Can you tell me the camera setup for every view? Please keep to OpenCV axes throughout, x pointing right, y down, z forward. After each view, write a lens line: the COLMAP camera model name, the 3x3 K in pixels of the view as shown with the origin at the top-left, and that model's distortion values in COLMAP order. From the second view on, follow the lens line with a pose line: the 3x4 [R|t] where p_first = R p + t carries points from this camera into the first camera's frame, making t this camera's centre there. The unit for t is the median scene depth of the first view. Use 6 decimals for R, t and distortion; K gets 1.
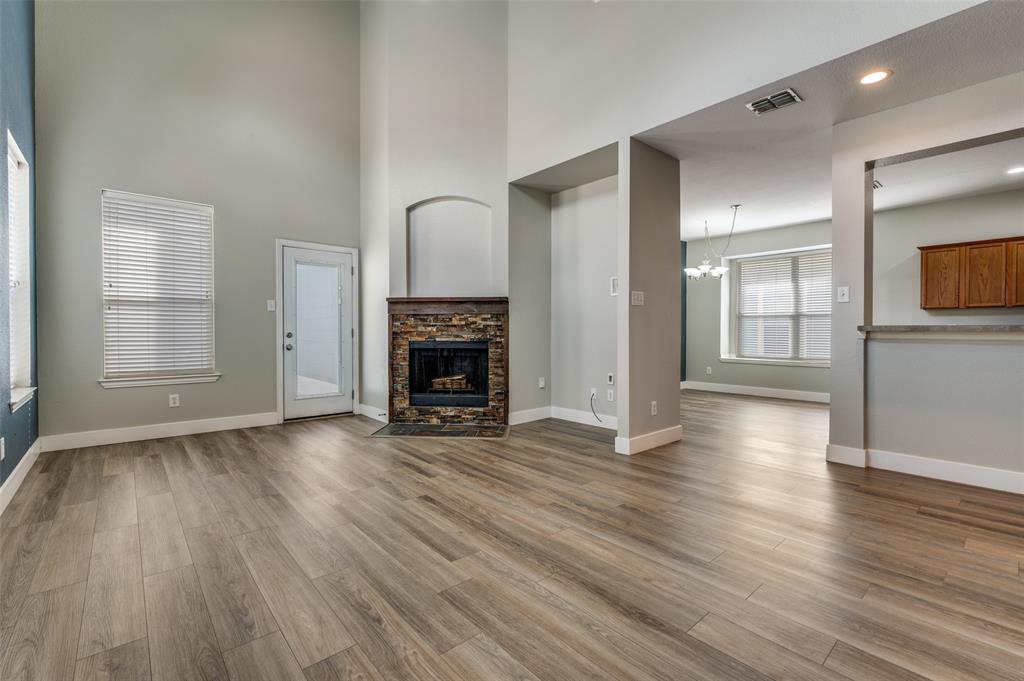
lens RADIAL K [[452.9, 0, 512.6], [0, 452.9, 338.3], [0, 0, 1]] dist [-0.003754, 0.001036]
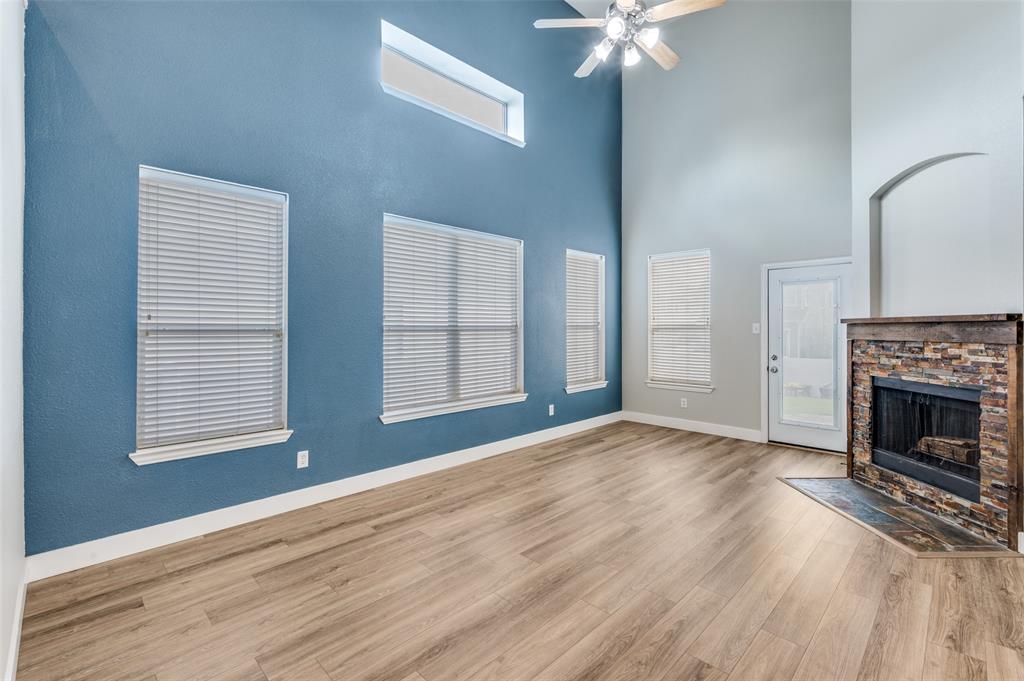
lens RADIAL K [[452.9, 0, 512.2], [0, 452.9, 333.7], [0, 0, 1]] dist [-0.003754, 0.001036]
pose [[0.064869, 0.010370, -0.997840, 0.478578], [-0.012982, 0.999870, 0.009547, -0.063360], [0.997809, 0.012335, 0.064995, 0.365565]]
